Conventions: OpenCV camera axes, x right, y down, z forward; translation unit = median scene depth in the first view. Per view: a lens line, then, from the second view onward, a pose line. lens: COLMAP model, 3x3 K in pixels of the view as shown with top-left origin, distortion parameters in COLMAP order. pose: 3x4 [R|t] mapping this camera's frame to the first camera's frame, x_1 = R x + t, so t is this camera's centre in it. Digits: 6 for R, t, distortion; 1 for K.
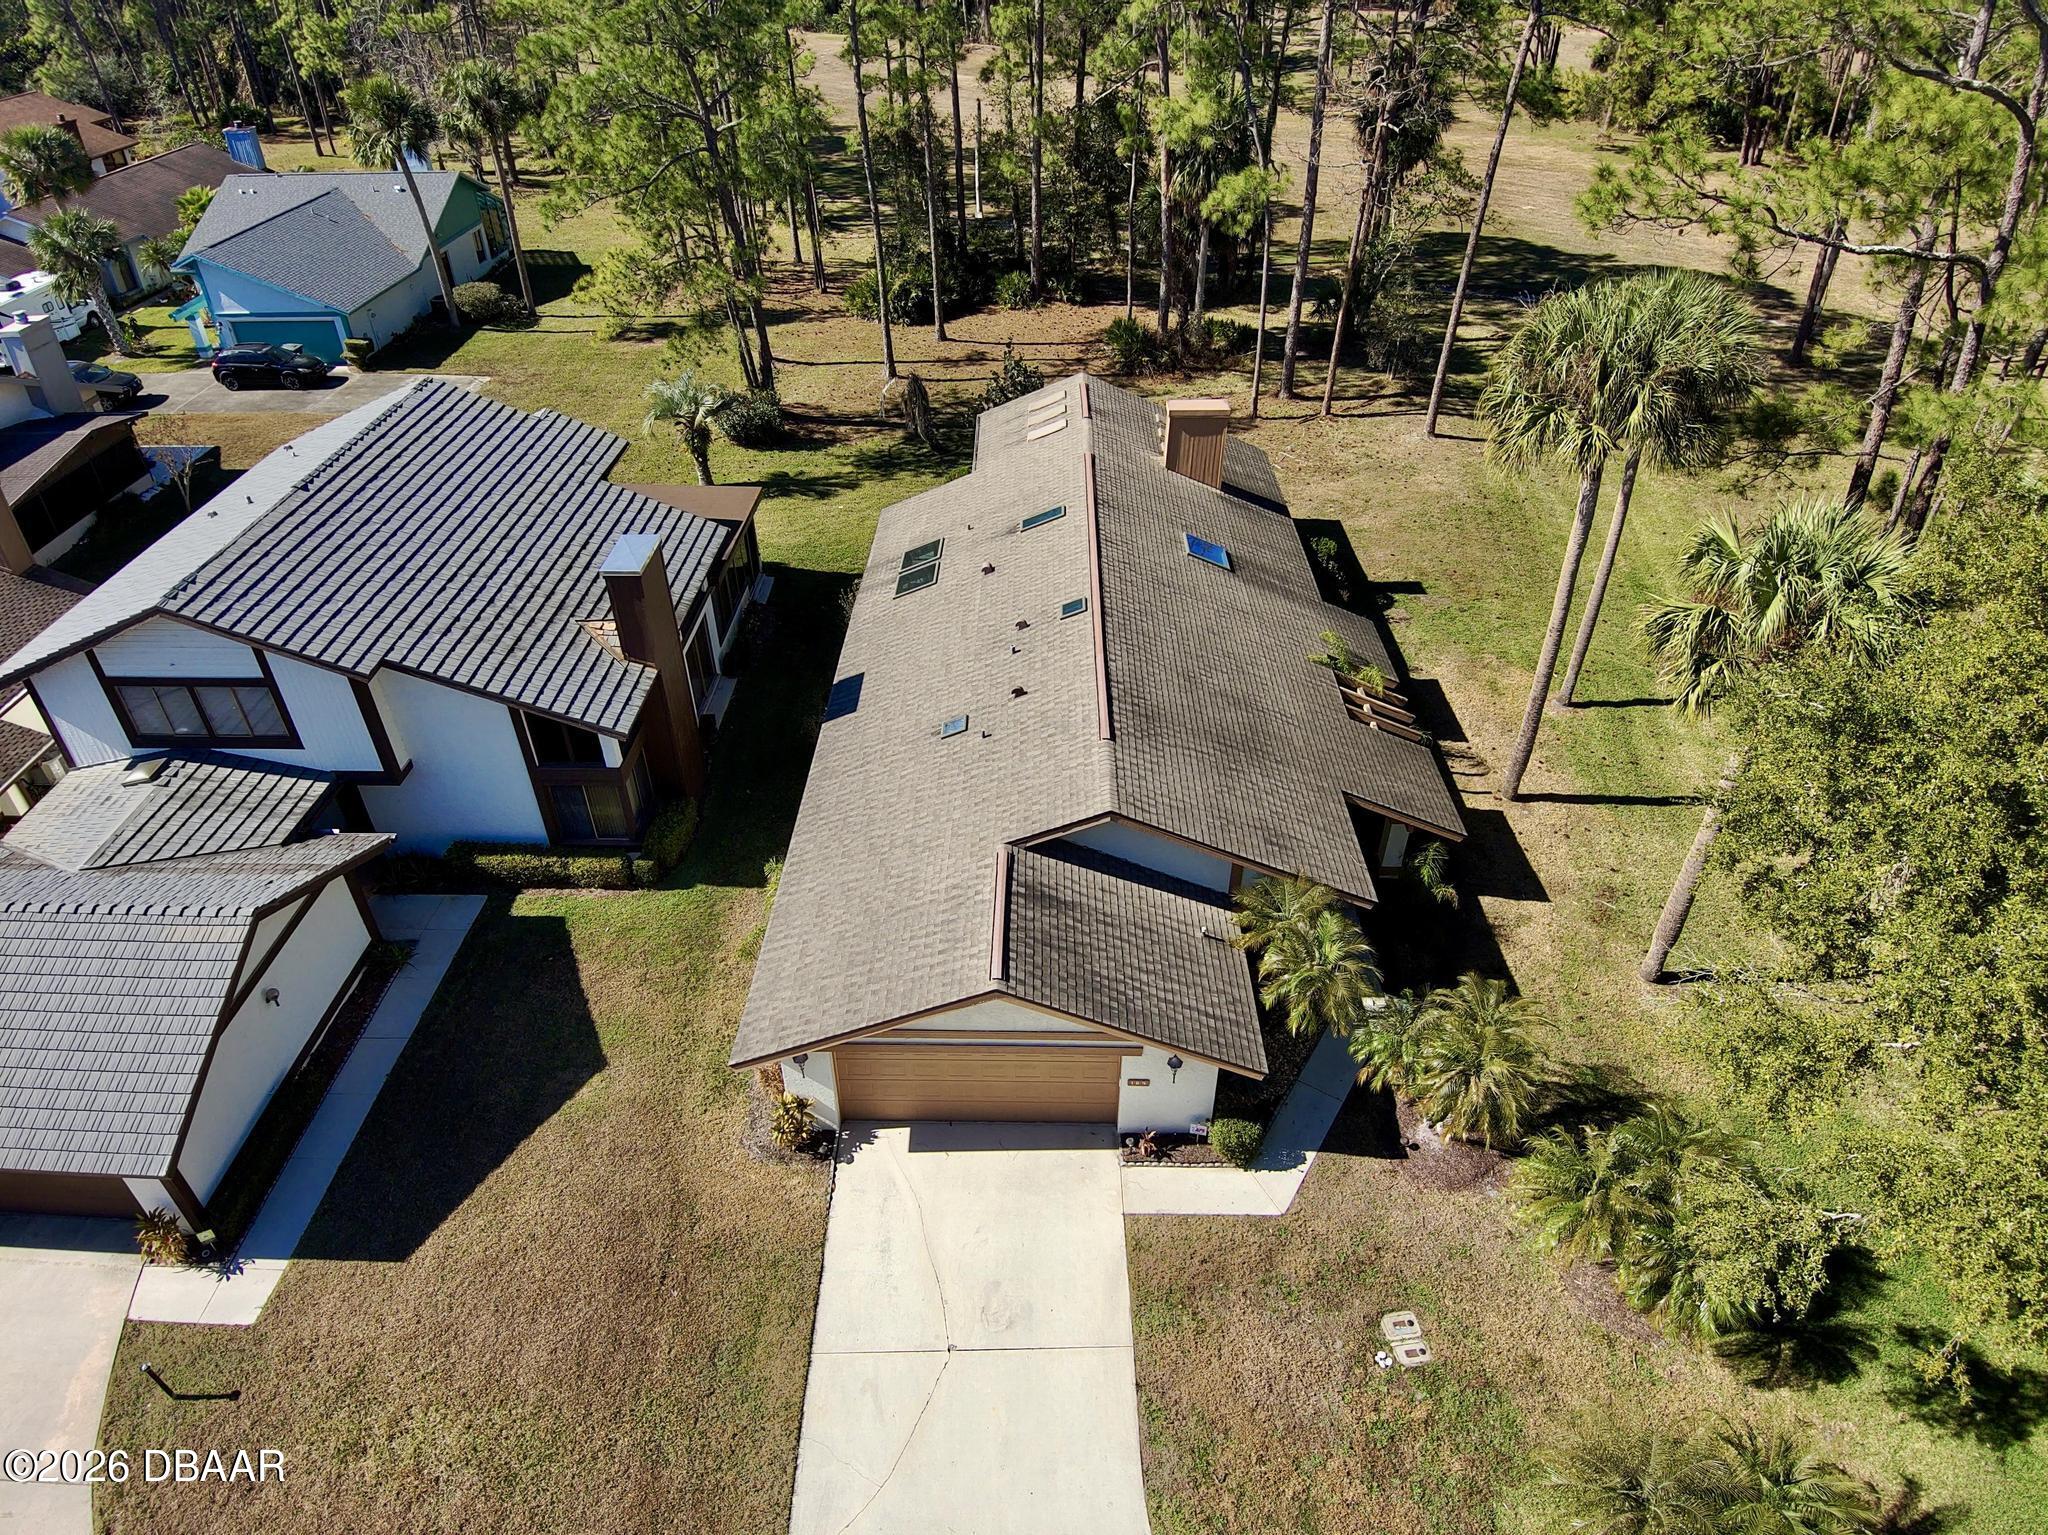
lens RADIAL K [[1234.4, 0, 1020.8], [0, 1234.4, 768.7], [0, 0, 1]] dist [-0.032762, -0.003682]
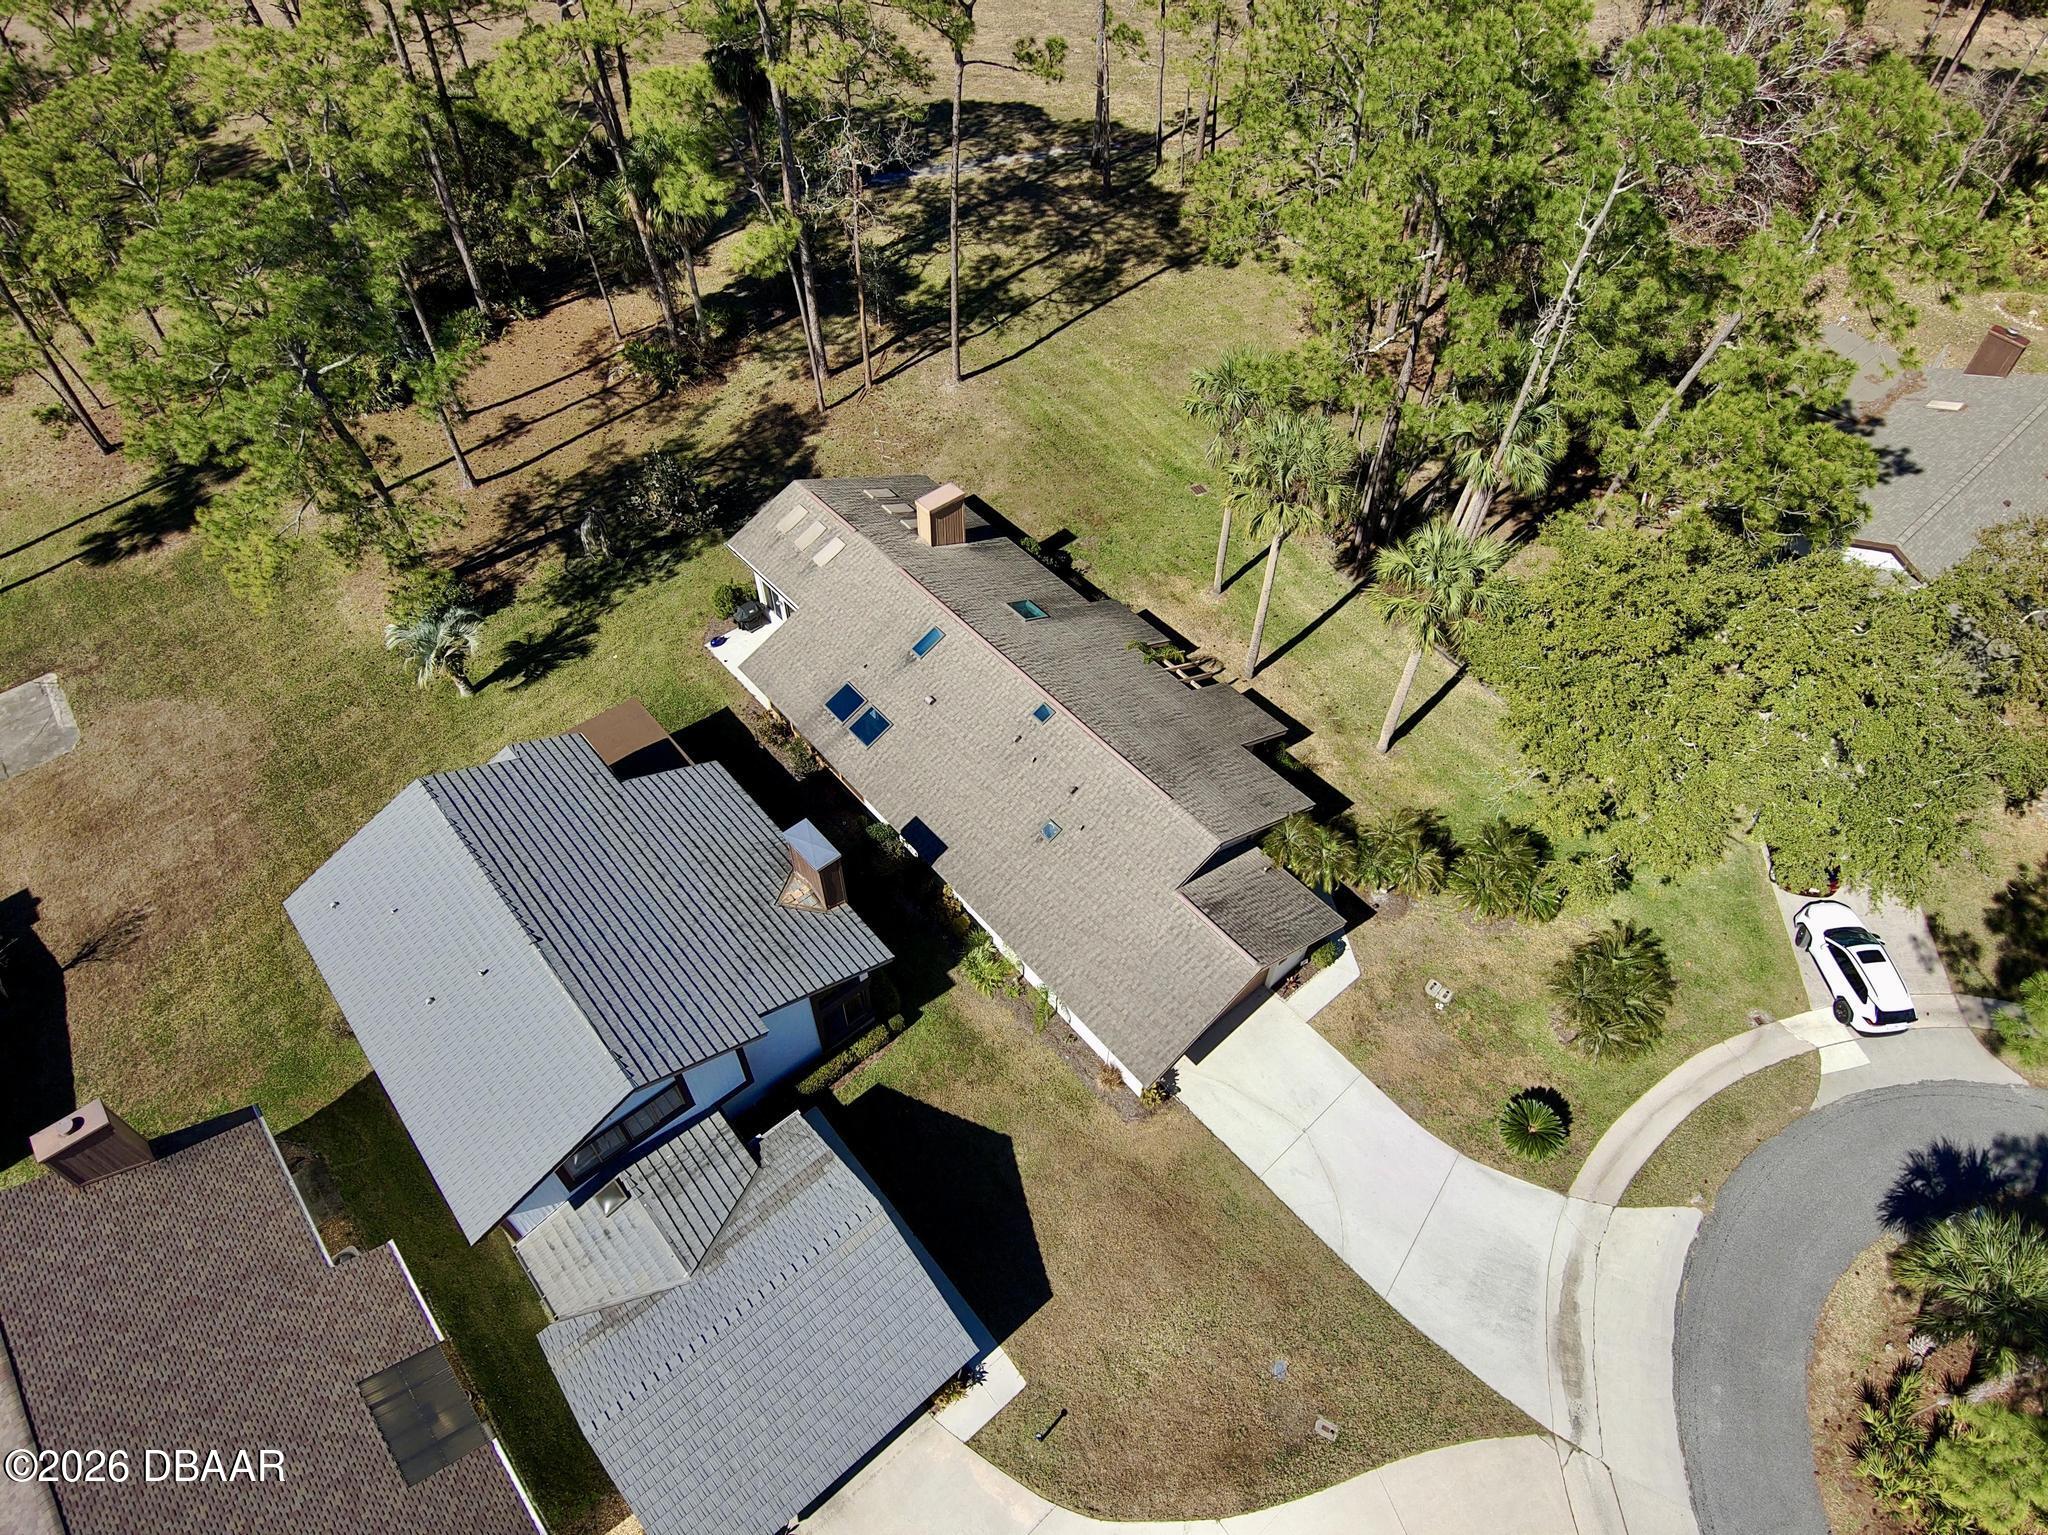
lens RADIAL K [[1234.4, 0, 1026.3], [0, 1234.4, 765.6], [0, 0, 1]] dist [-0.032762, -0.003682]
pose [[0.749257, -0.491615, 0.443767, -0.738511], [0.375335, 0.867268, 0.327064, -0.631807], [-0.545654, -0.078494, 0.834326, -0.255249]]
